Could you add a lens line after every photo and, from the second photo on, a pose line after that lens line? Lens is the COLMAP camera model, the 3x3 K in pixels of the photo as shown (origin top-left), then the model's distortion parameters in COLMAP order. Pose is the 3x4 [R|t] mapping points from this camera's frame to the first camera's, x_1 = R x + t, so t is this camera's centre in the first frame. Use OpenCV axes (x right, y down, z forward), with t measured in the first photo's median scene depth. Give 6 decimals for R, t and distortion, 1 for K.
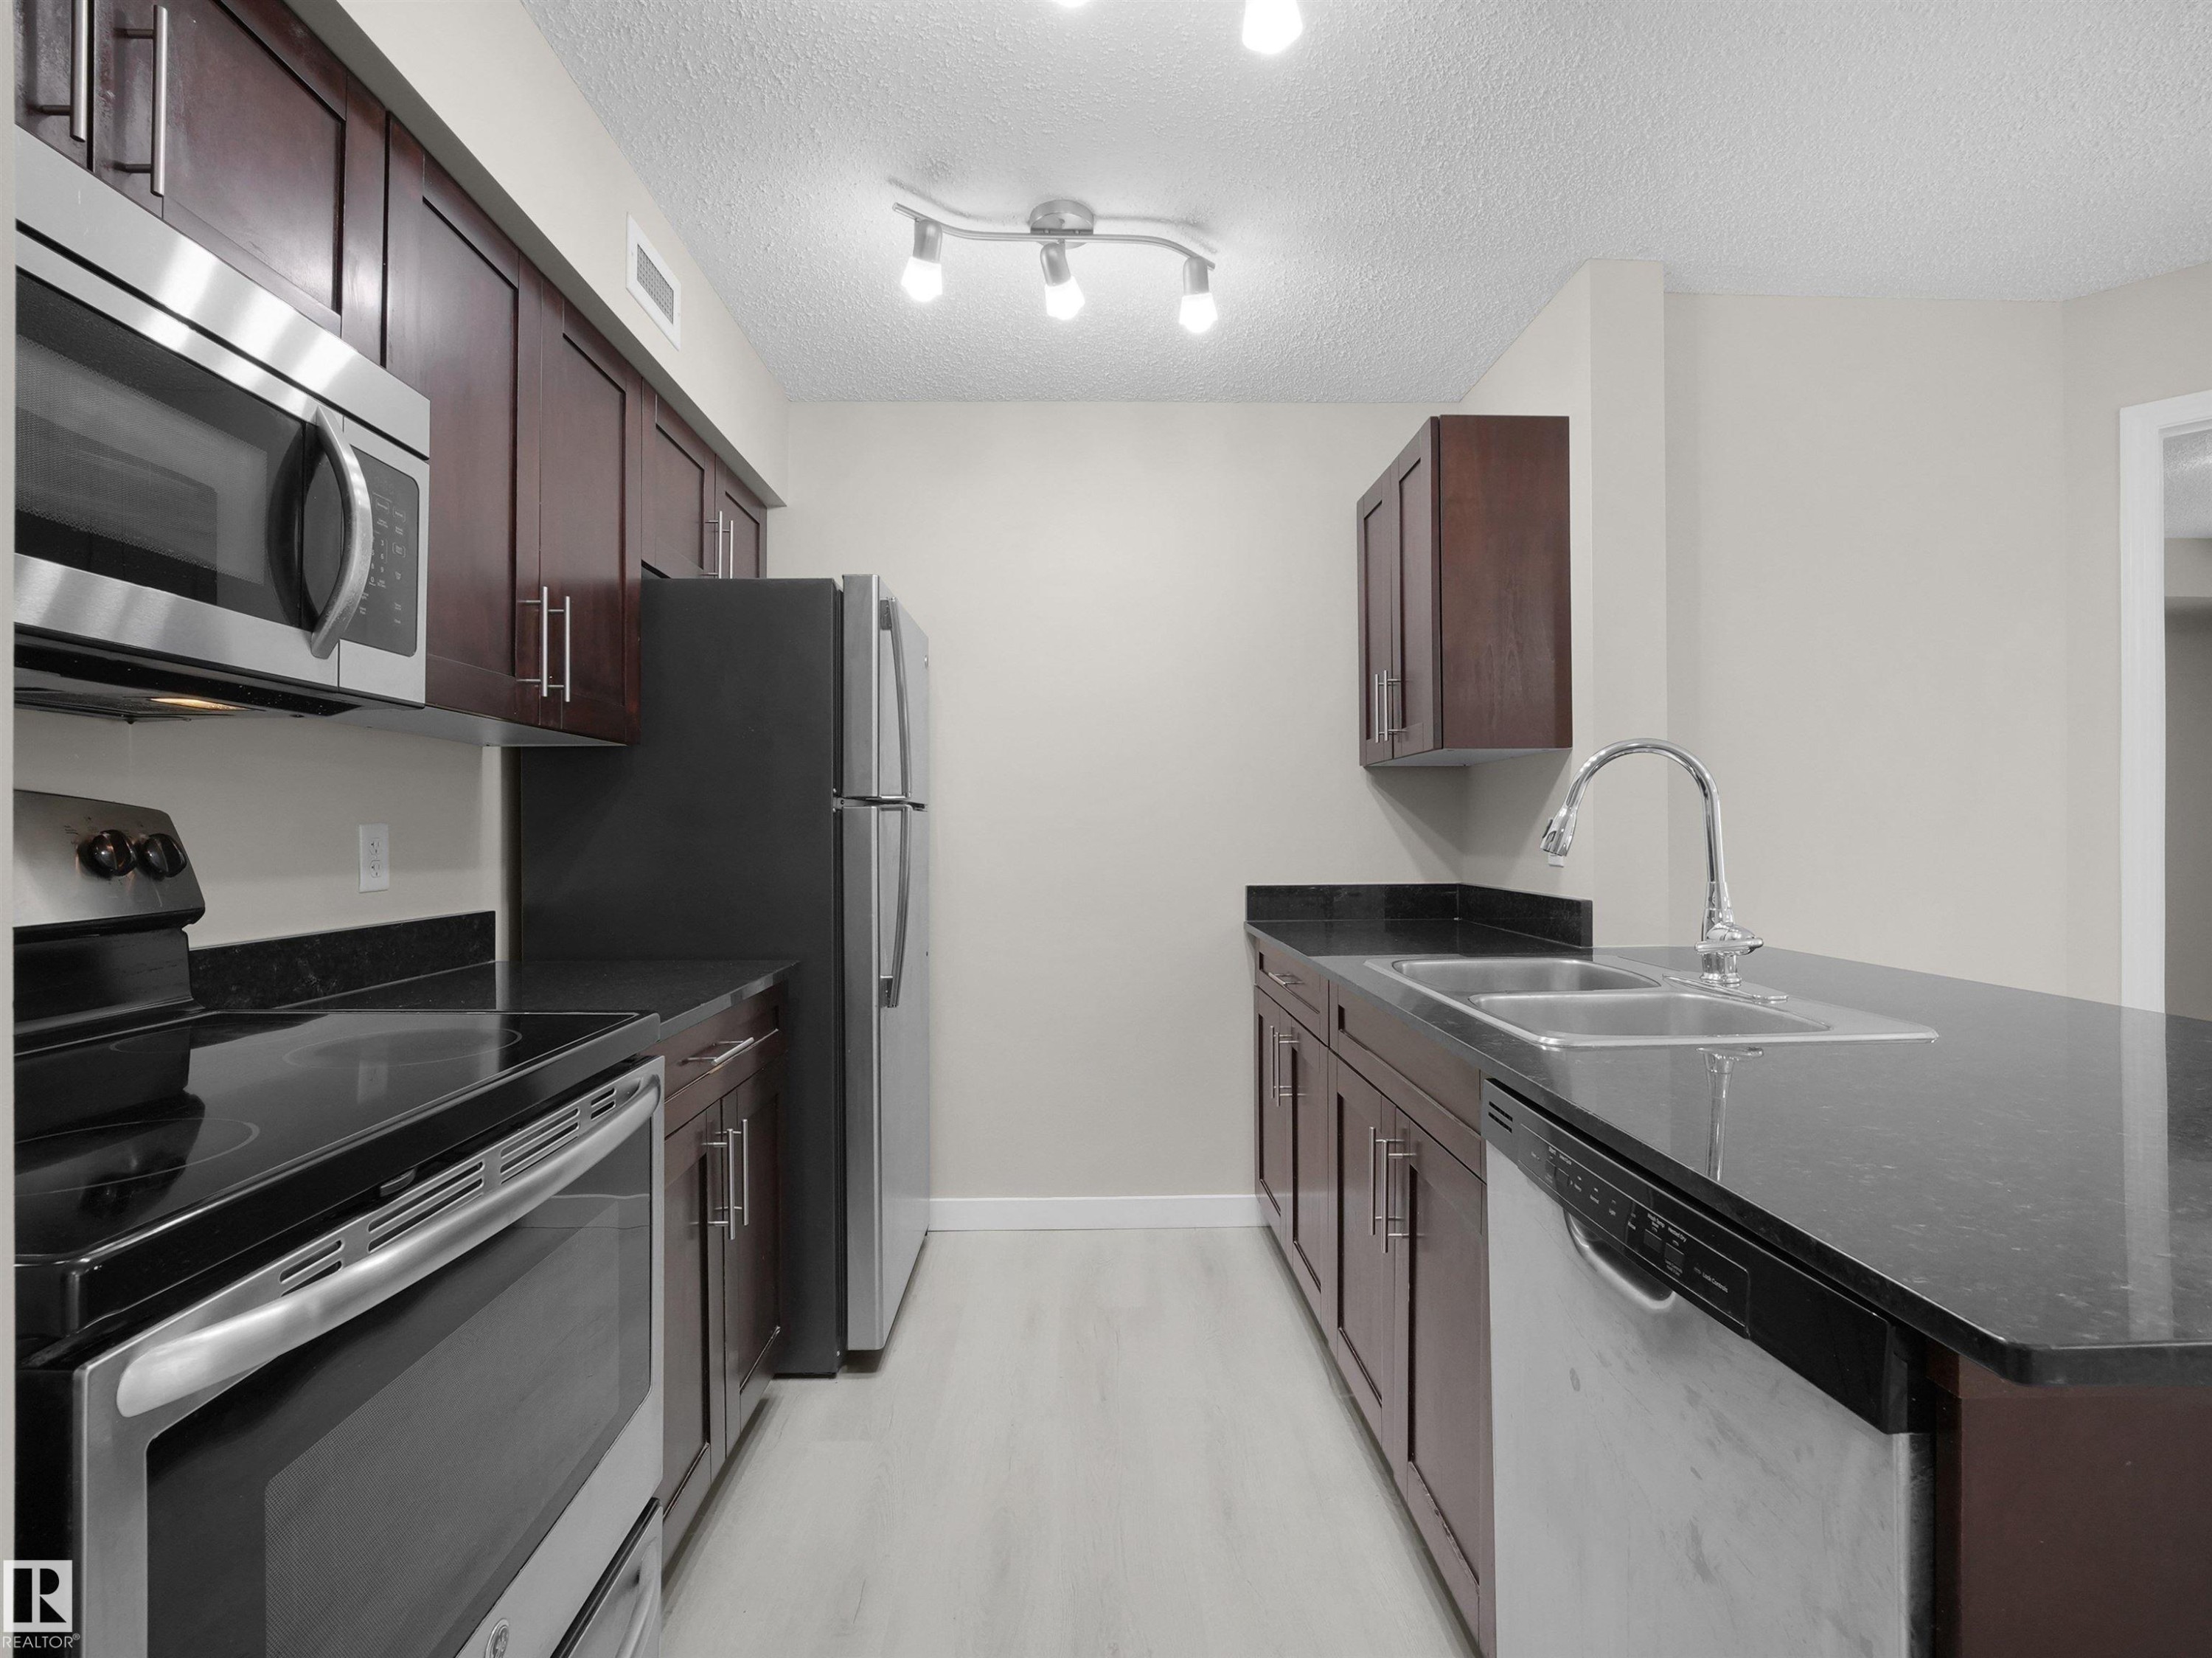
lens RADIAL K [[990.5, 0, 1092.3], [0, 990.5, 834.1], [0, 0, 1]] dist [-0.022027, 0.000924]
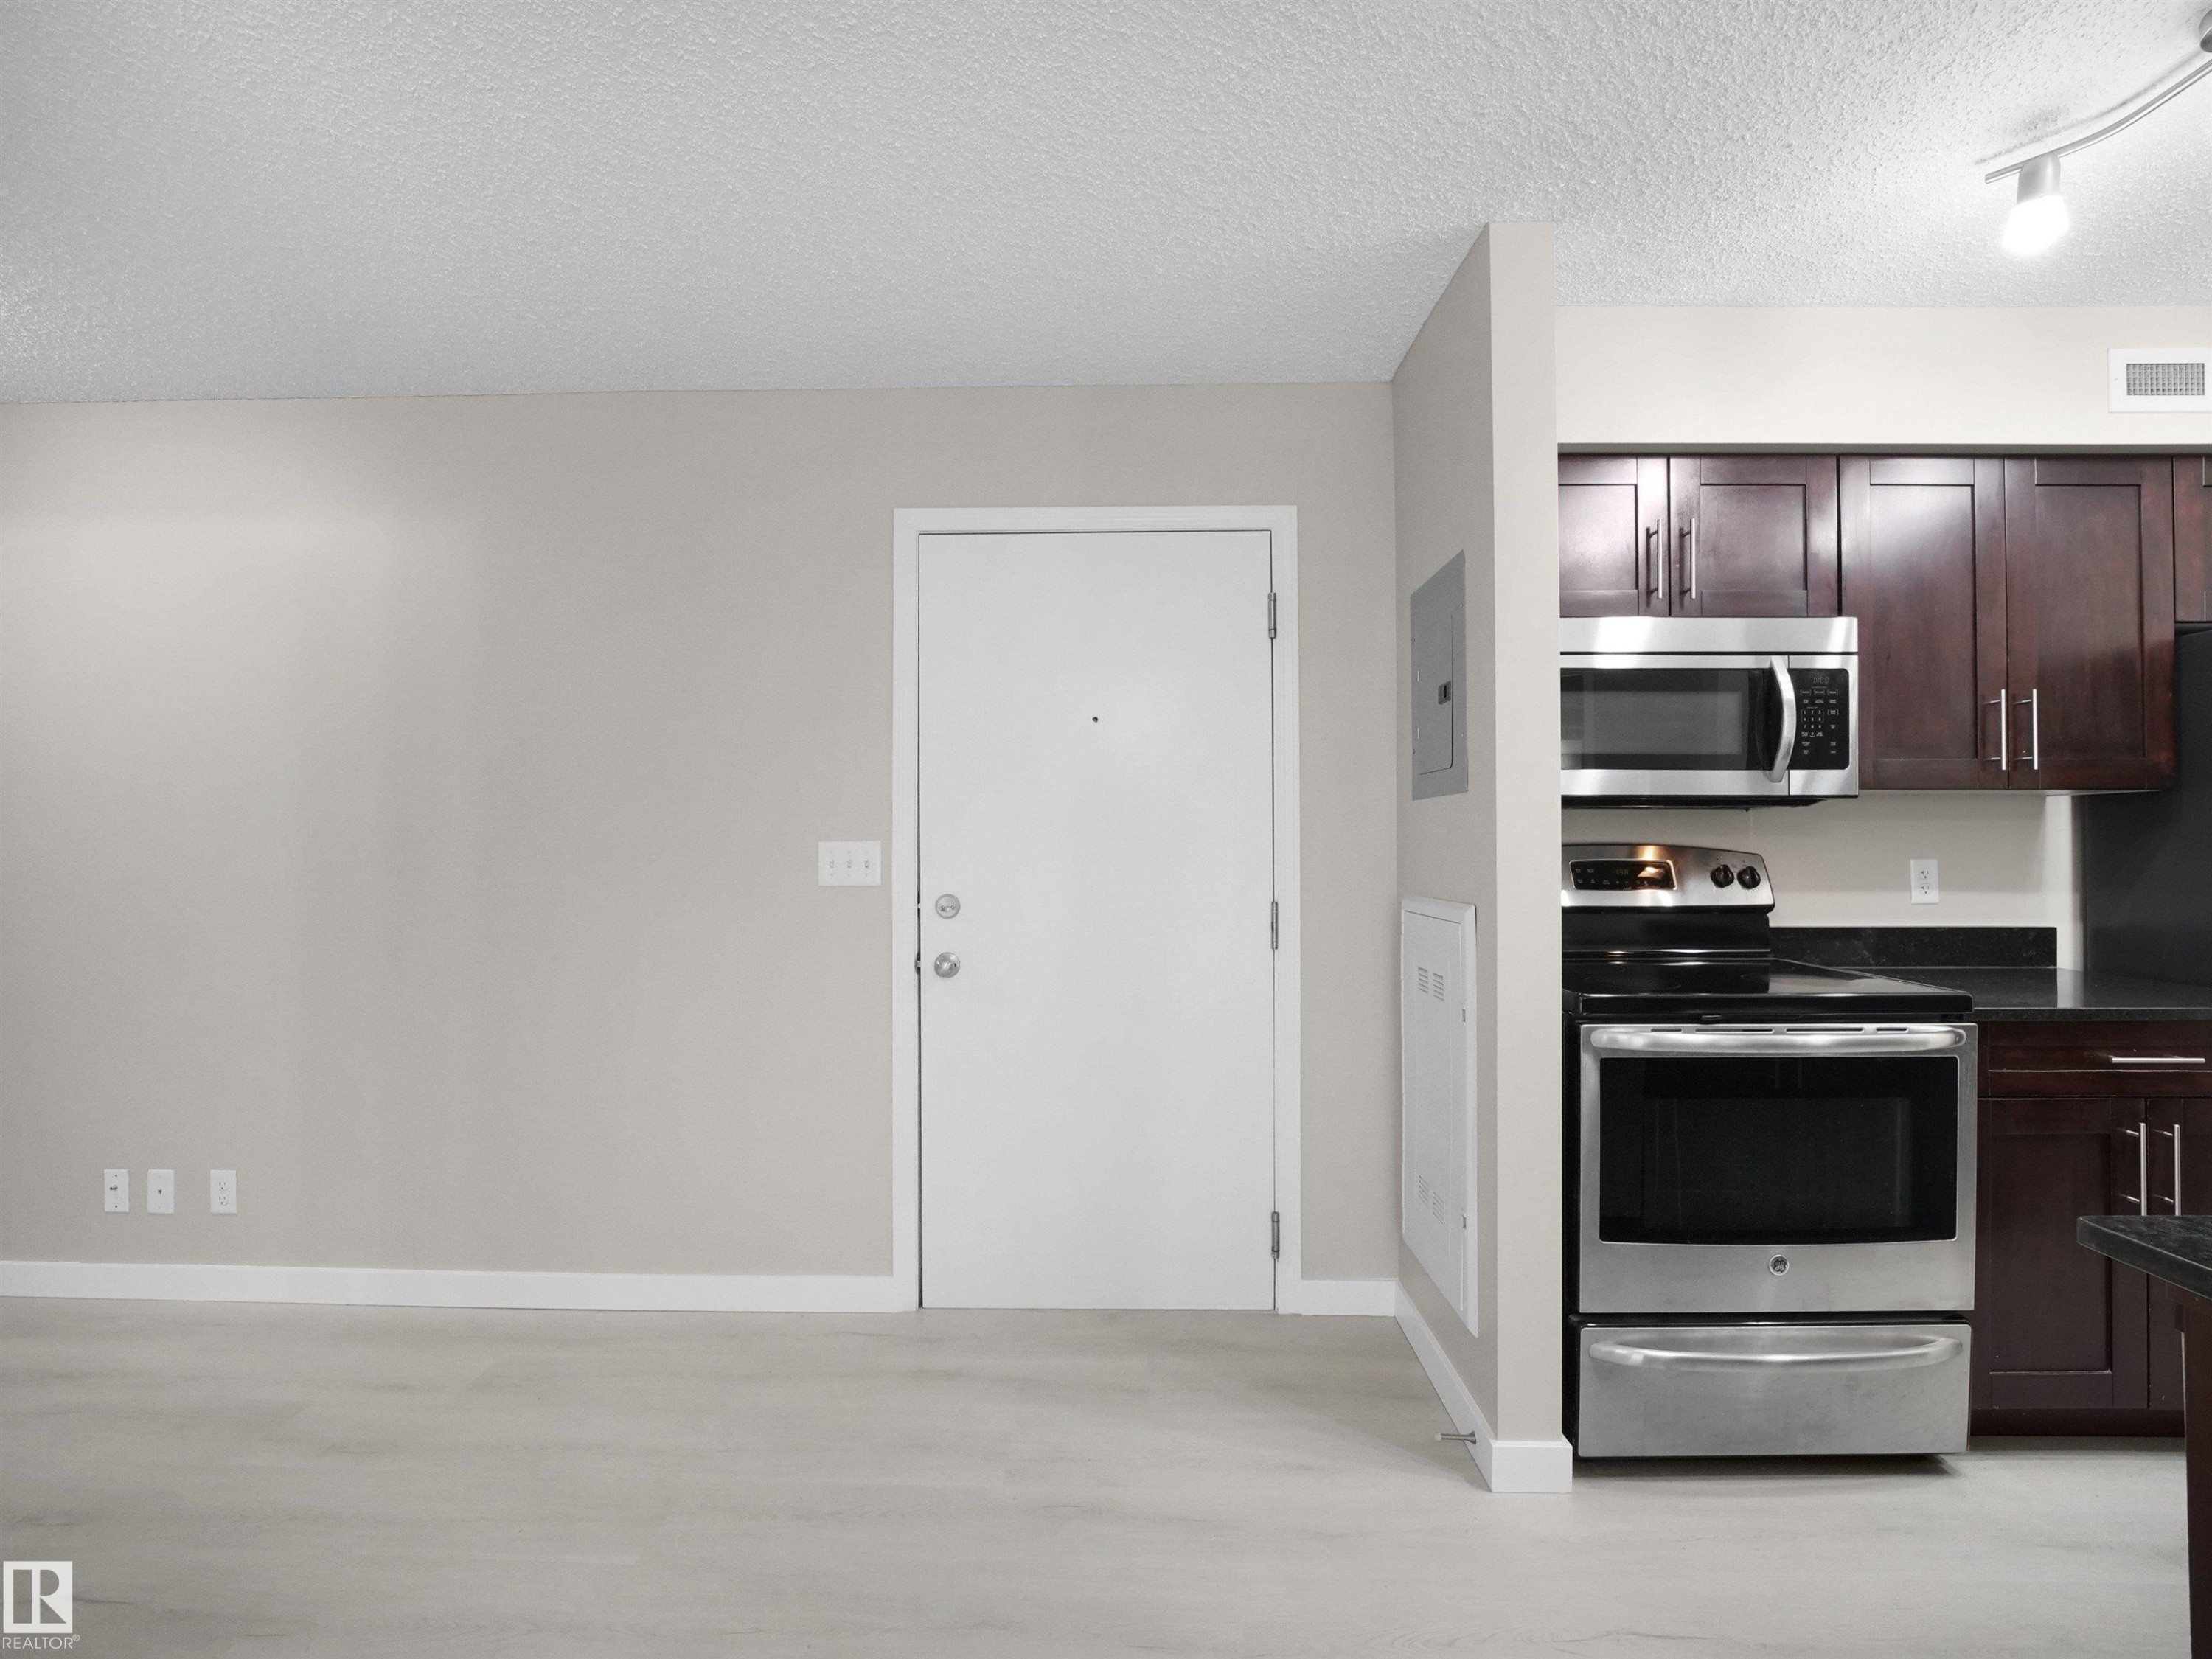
lens RADIAL K [[990.3, 0, 1092.3], [0, 990.3, 834.6], [0, 0, 1]] dist [-0.022027, 0.000924]
pose [[-0.042191, -0.004244, -0.999101, 0.847819], [0.002318, 0.999988, -0.004345, -0.046192], [0.999107, -0.002499, -0.042181, -0.210290]]
